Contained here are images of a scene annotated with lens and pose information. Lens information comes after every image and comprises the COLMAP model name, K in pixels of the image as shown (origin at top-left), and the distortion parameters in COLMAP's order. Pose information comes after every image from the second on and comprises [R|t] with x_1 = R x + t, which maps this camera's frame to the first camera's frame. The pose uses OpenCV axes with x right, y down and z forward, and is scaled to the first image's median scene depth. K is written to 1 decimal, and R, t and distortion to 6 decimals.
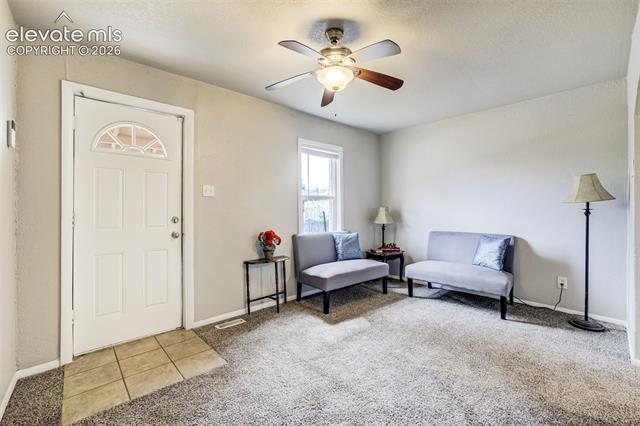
lens RADIAL K [[283.3, 0, 322.1], [0, 283.3, 215.3], [0, 0, 1]] dist [0.003768, 0.000821]
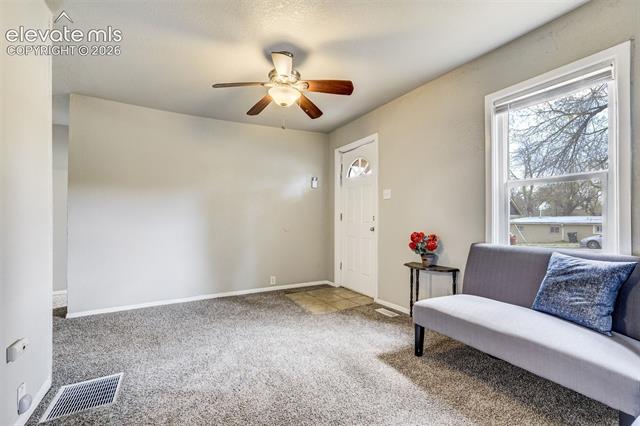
lens RADIAL K [[283.3, 0, 322.5], [0, 283.3, 213.2], [0, 0, 1]] dist [0.003768, 0.000821]
pose [[-0.224407, -0.003283, -0.974490, 0.815649], [0.003944, 0.999983, -0.004277, -0.003025], [0.974488, -0.004803, -0.224390, 1.003642]]
